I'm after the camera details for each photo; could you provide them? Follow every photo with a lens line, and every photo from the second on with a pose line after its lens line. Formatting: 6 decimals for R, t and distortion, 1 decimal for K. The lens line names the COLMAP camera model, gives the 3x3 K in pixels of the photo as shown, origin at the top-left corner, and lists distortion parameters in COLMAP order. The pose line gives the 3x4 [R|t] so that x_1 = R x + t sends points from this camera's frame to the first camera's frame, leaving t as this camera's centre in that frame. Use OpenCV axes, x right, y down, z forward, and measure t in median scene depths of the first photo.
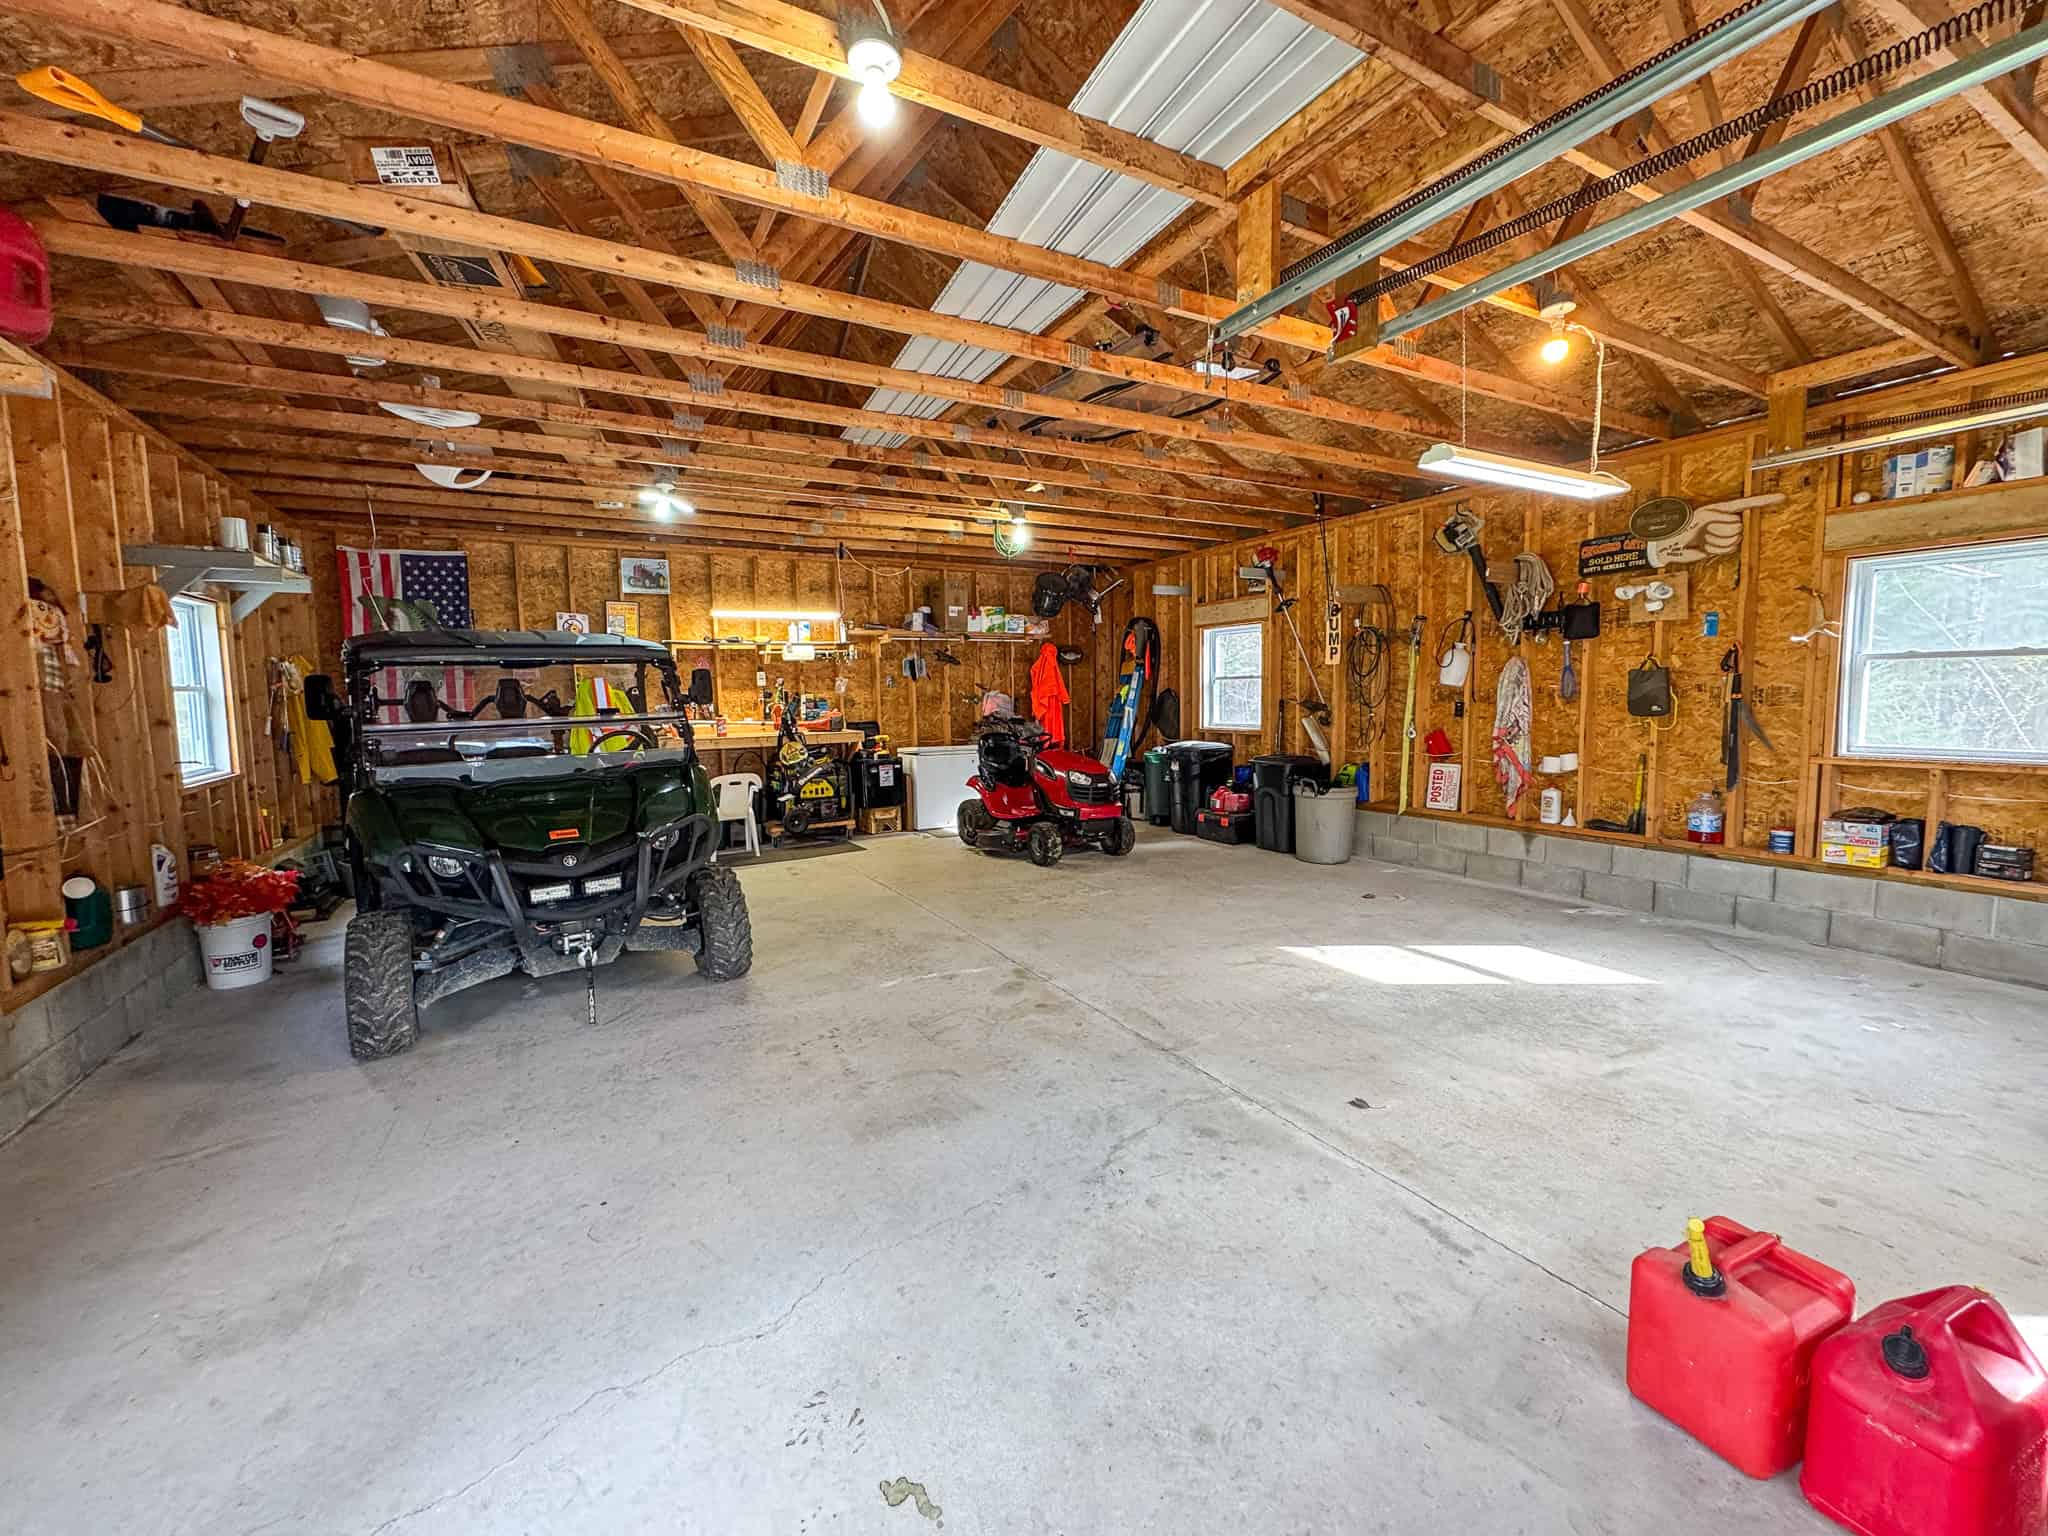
lens RADIAL K [[827.3, 0, 1028.4], [0, 827.3, 767.4], [0, 0, 1]] dist [-0.001973, -0.000017]
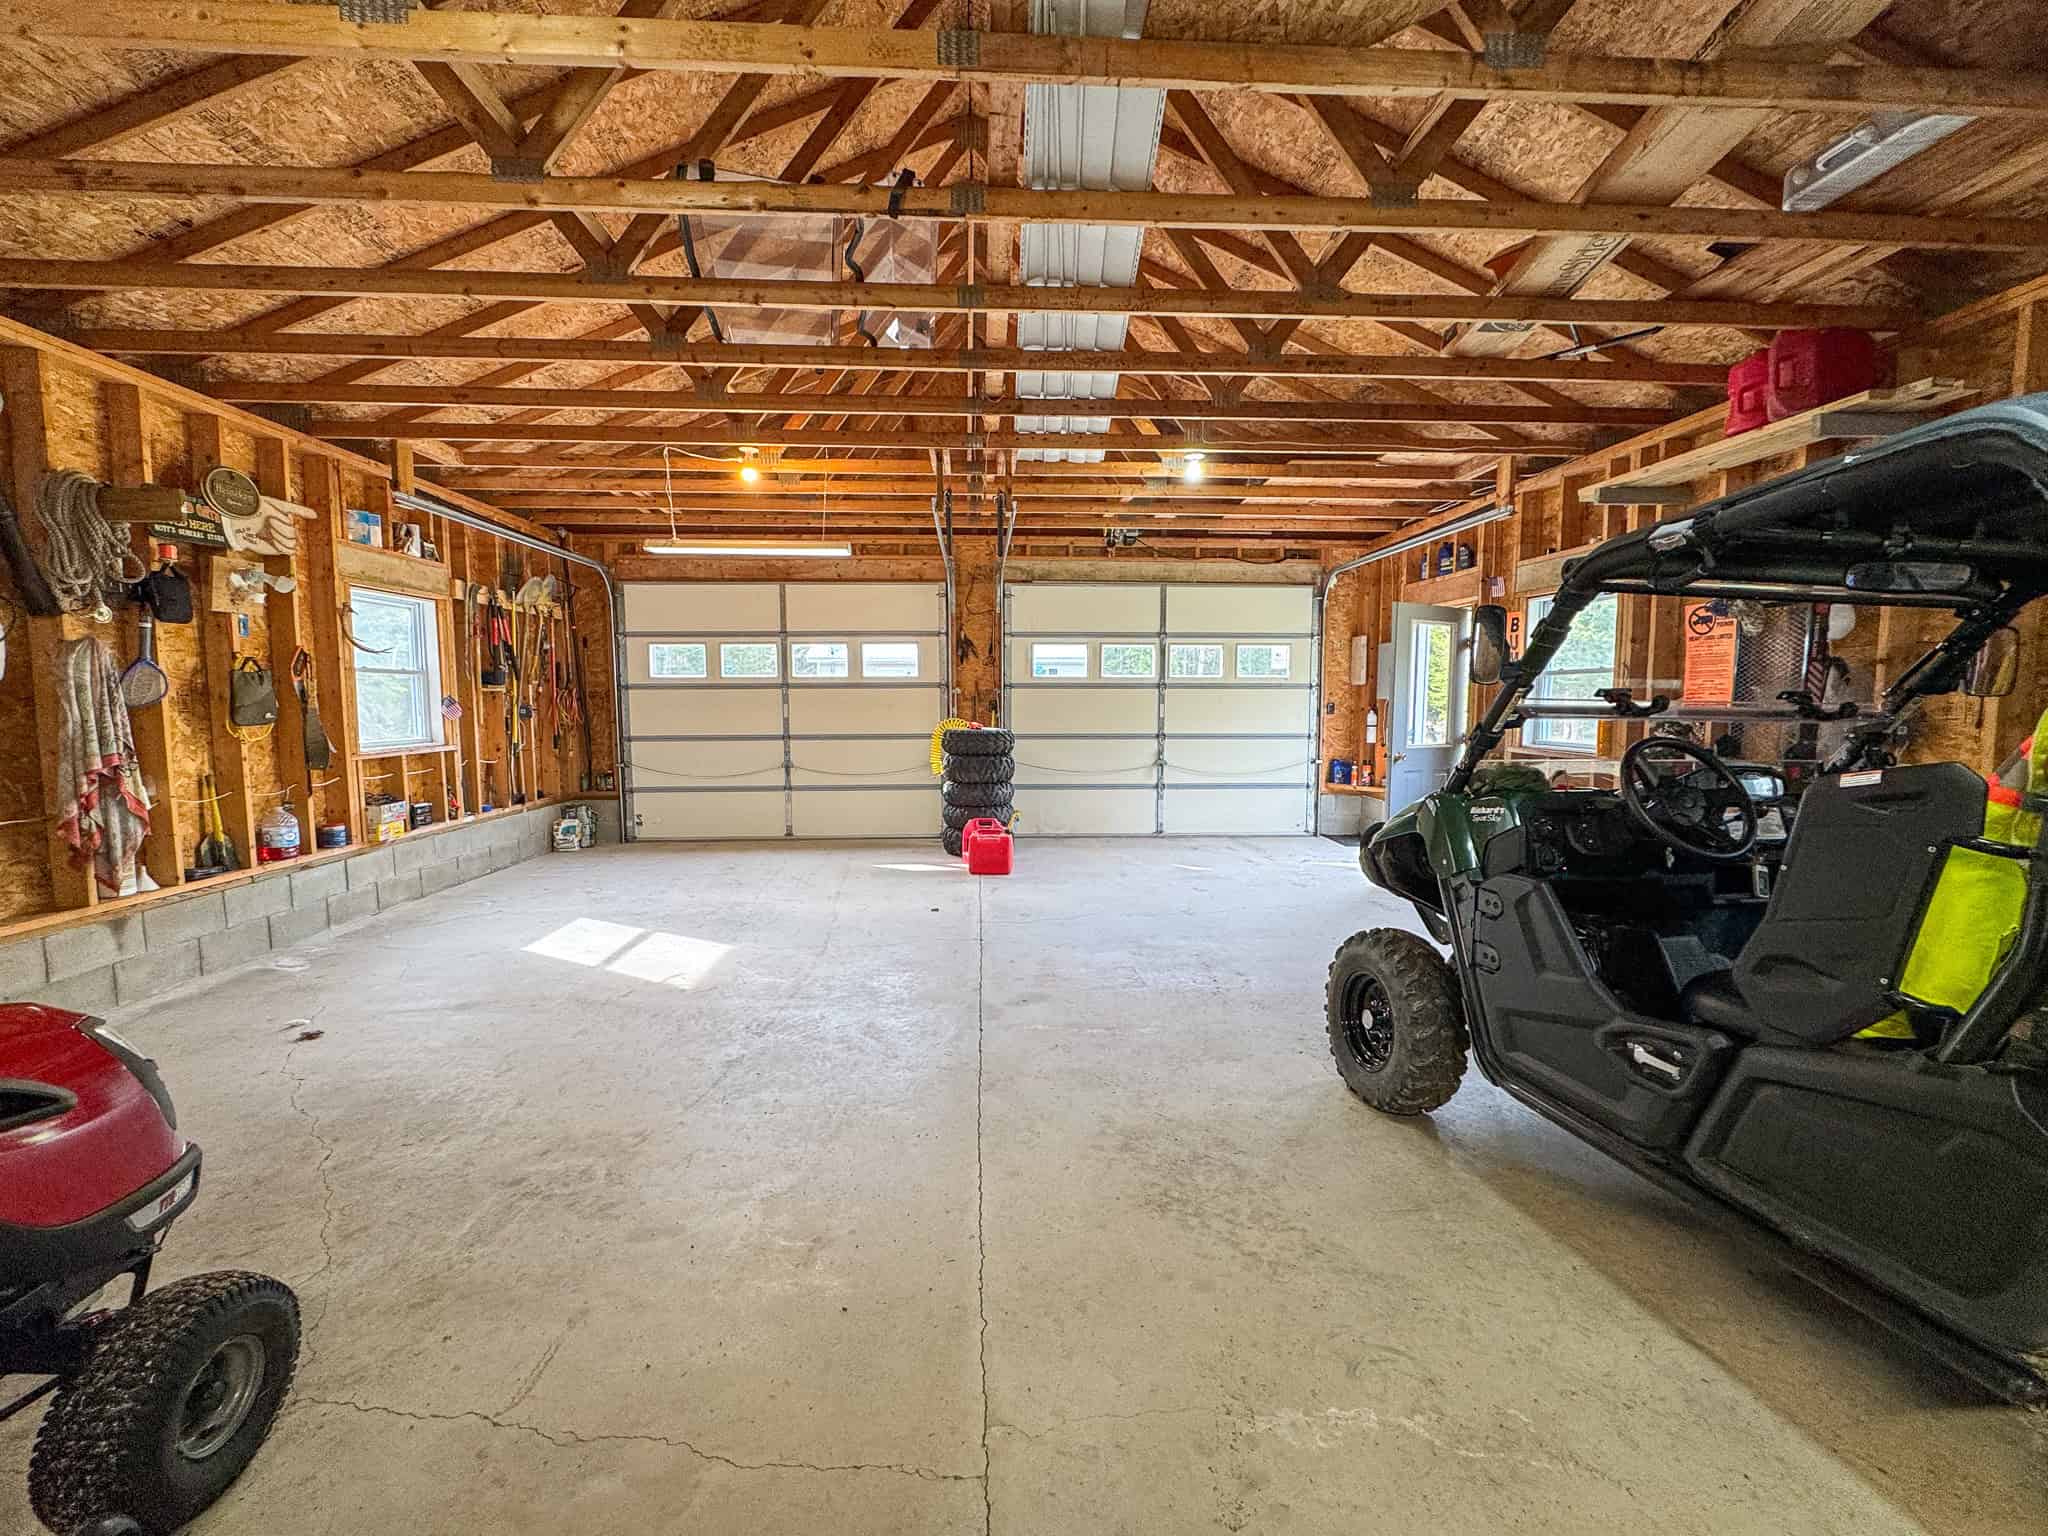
lens RADIAL K [[827.3, 0, 1028.4], [0, 827.3, 767.4], [0, 0, 1]] dist [-0.001973, -0.000017]
pose [[-0.901452, -0.016659, 0.432558, -0.362510], [0.056935, 0.986015, 0.156627, -0.115377], [-0.429118, 0.165819, -0.887897, 1.529474]]
